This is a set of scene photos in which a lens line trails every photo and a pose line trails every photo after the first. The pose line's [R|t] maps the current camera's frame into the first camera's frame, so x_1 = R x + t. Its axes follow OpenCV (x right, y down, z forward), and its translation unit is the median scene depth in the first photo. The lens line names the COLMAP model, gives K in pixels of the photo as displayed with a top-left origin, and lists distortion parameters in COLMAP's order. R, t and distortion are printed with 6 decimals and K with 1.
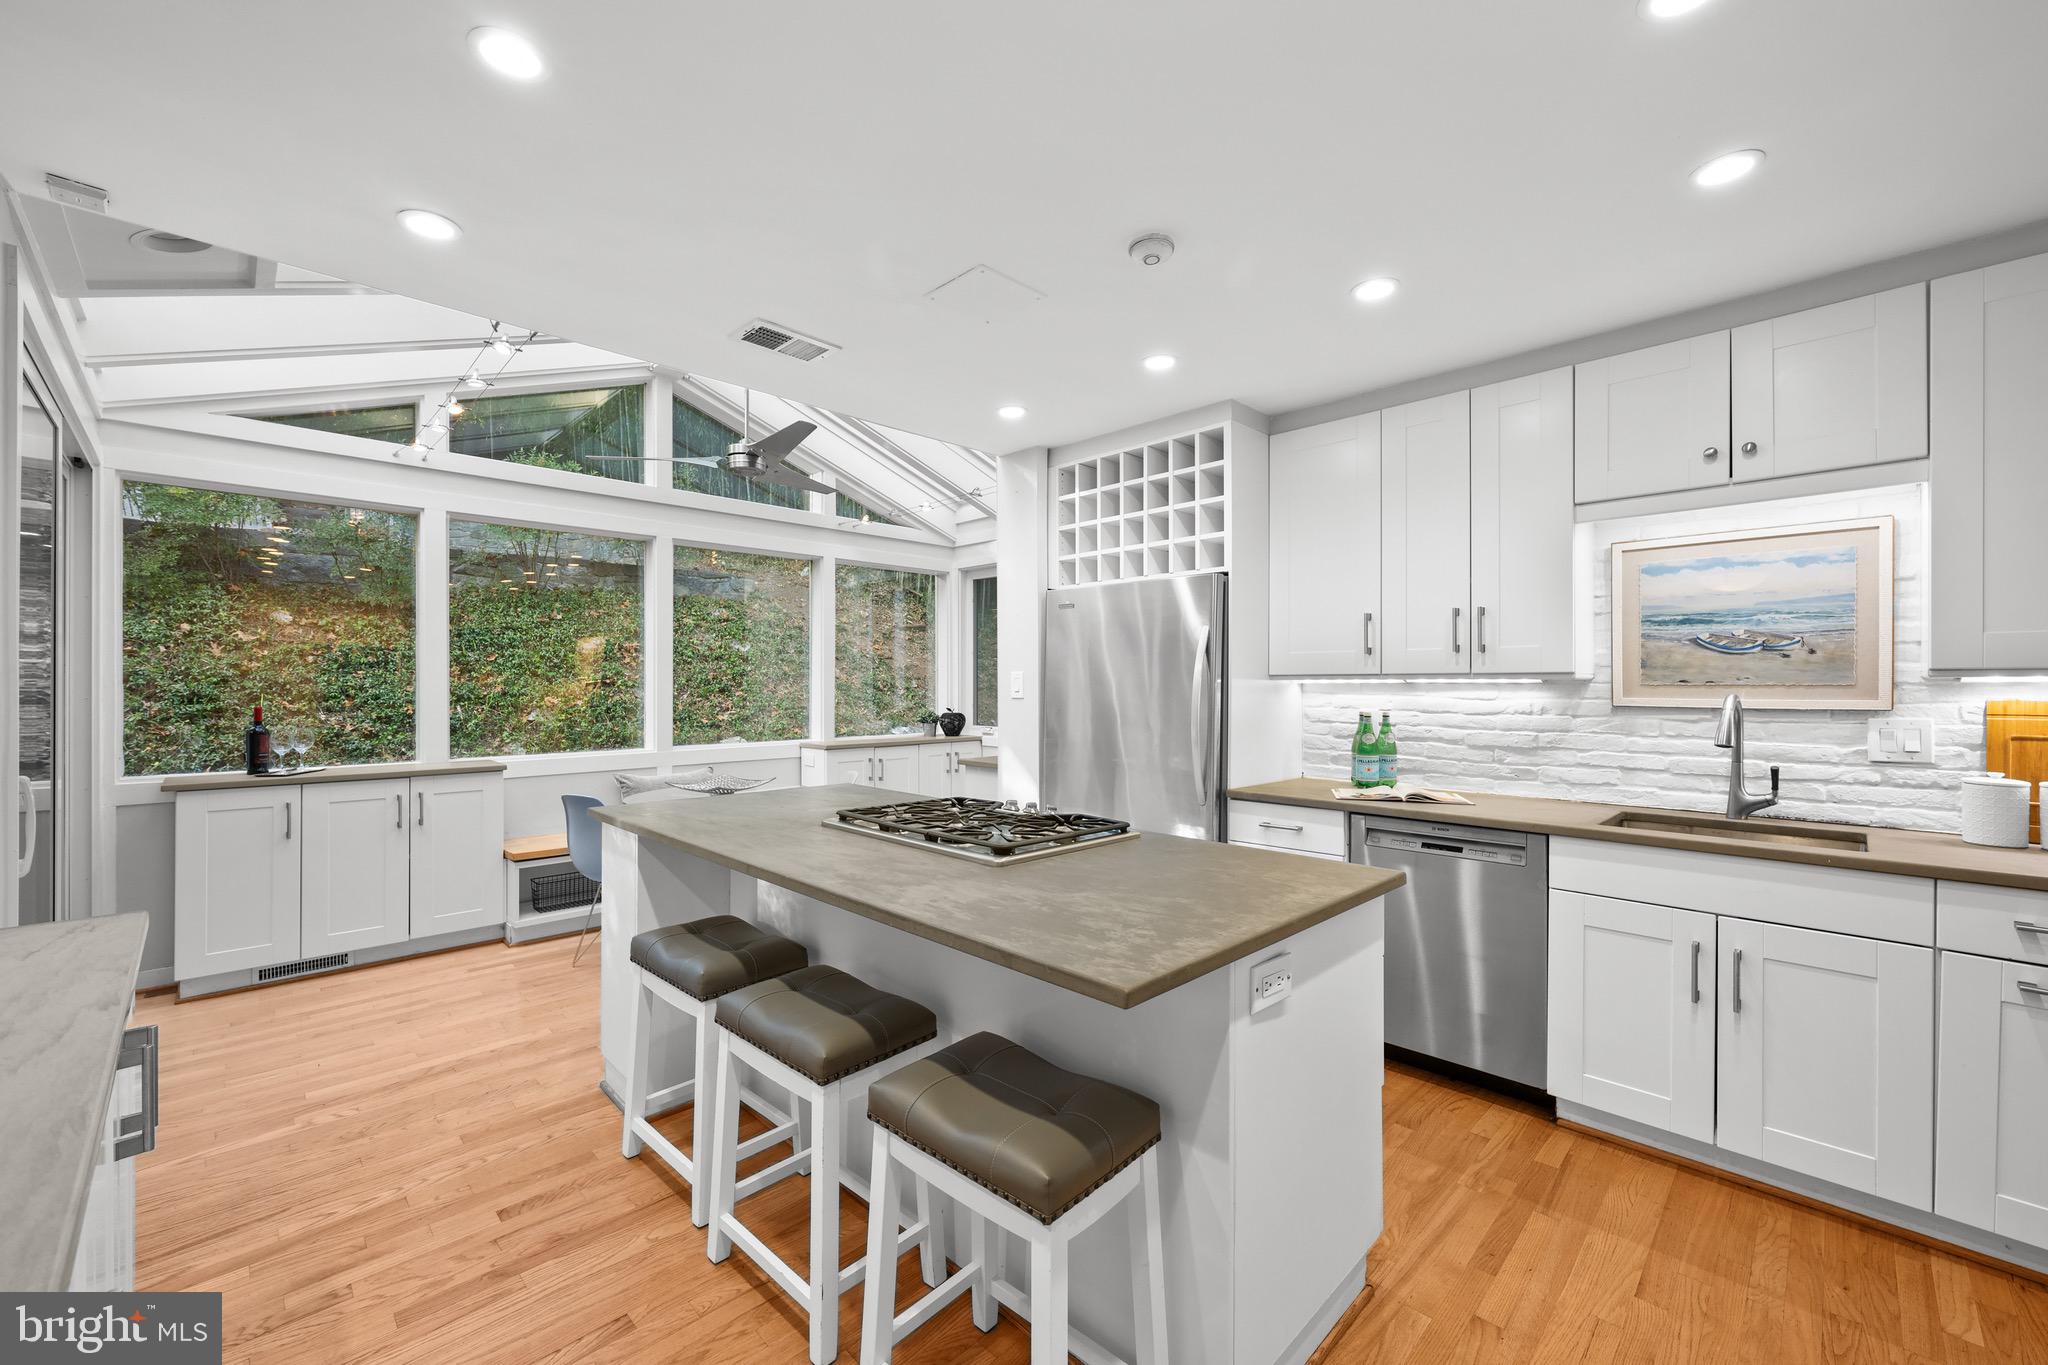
lens RADIAL K [[821.7, 0, 1024.7], [0, 821.7, 682.0], [0, 0, 1]] dist [0.002665, -0.000069]
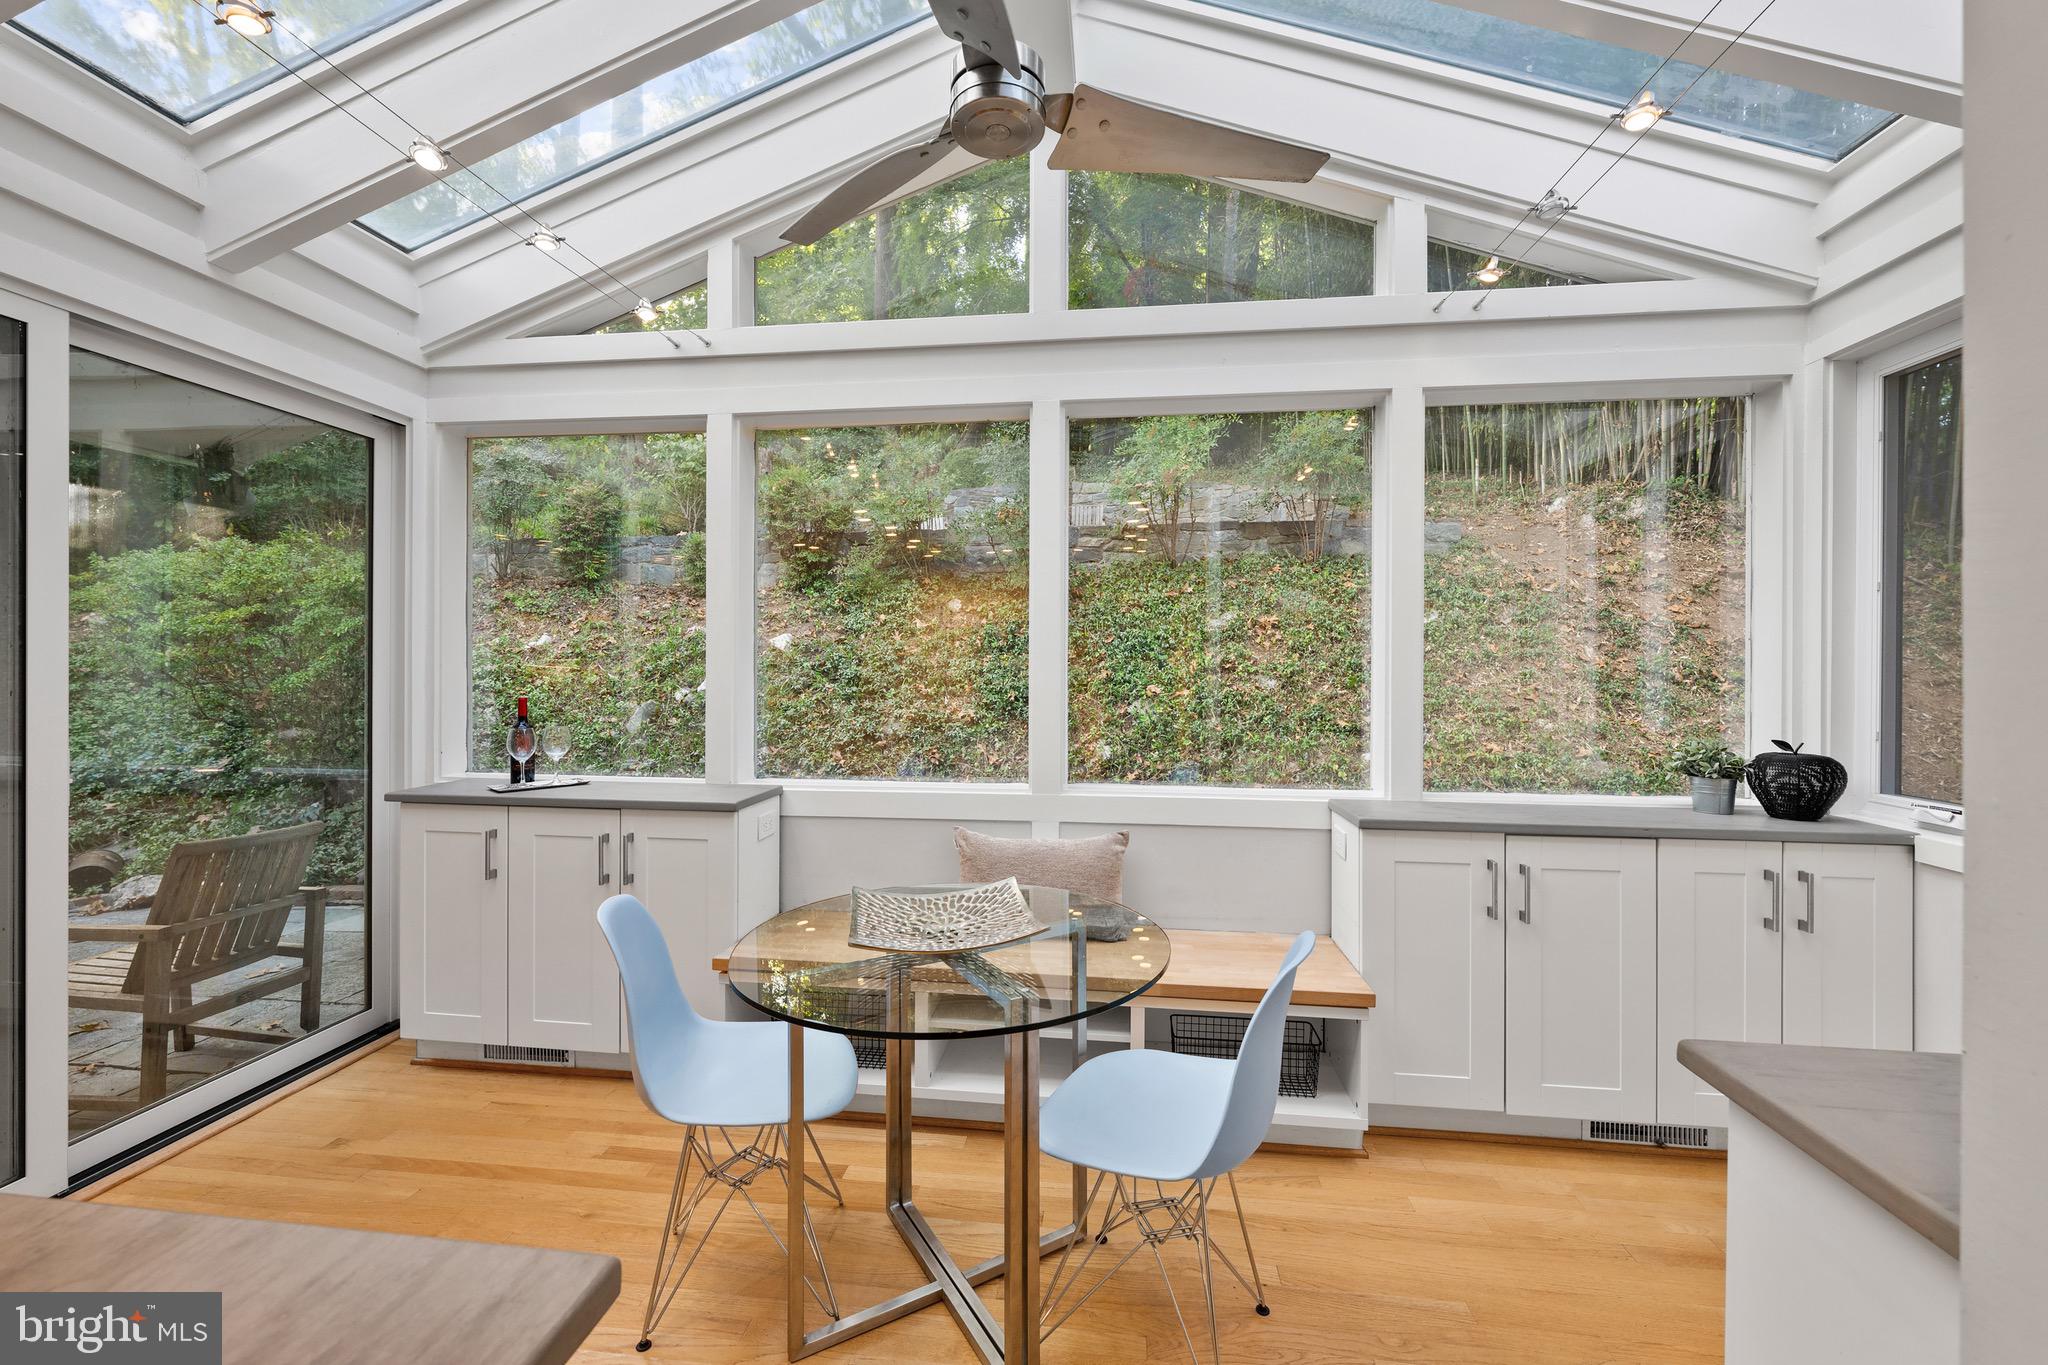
lens RADIAL K [[821.7, 0, 1024.9], [0, 821.7, 667.5], [0, 0, 1]] dist [0.002665, -0.000069]
pose [[0.619232, 0.003643, -0.785200, -0.012965], [-0.003487, 0.999992, 0.001889, -0.000620], [0.785201, 0.001568, 0.619240, 0.497020]]
